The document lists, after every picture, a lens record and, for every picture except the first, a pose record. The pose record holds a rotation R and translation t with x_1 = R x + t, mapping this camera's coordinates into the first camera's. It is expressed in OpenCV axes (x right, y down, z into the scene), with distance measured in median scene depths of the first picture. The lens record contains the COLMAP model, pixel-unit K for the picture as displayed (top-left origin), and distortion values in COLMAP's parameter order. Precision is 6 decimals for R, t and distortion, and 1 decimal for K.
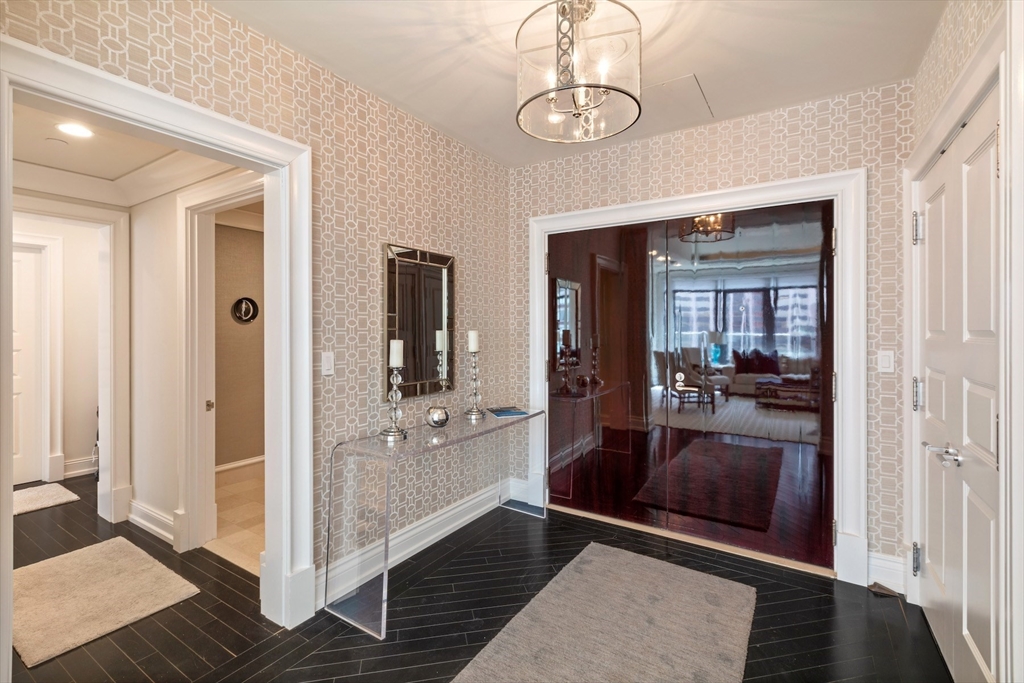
lens RADIAL K [[466.0, 0, 501.1], [0, 466.0, 327.9], [0, 0, 1]] dist [0.002356, -0.001429]
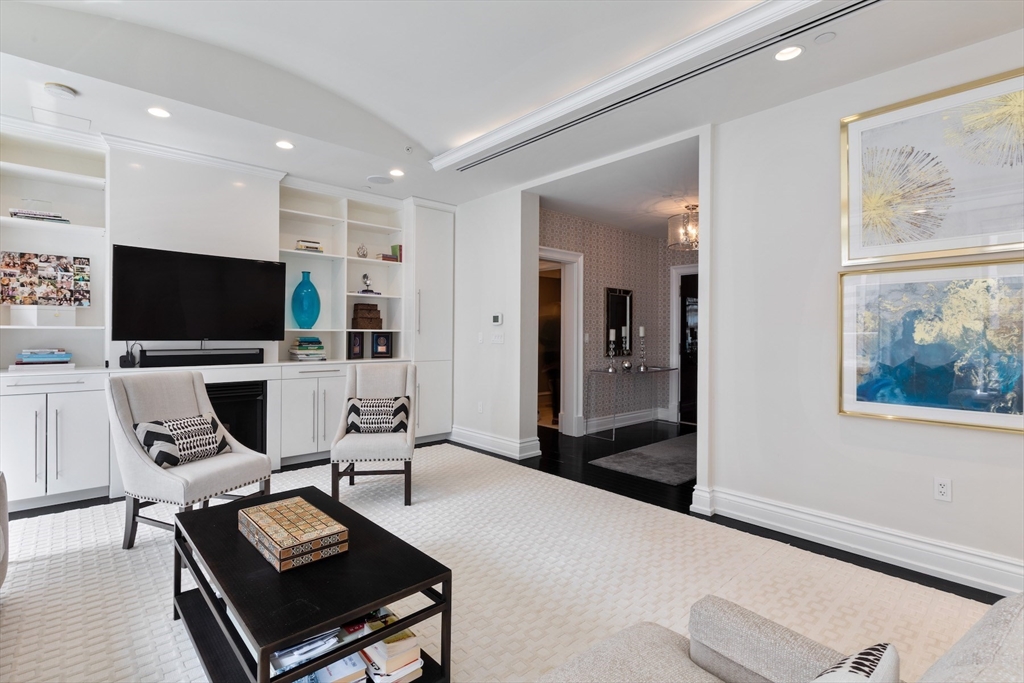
lens RADIAL K [[491.6, 0, 509.7], [0, 491.6, 334.1], [0, 0, 1]] dist [0.000245, 0.000221]
pose [[0.971780, 0.006232, -0.235808, -0.118346], [-0.006271, 0.999980, 0.000587, 0.043480], [0.235807, 0.000909, 0.971799, -1.273896]]
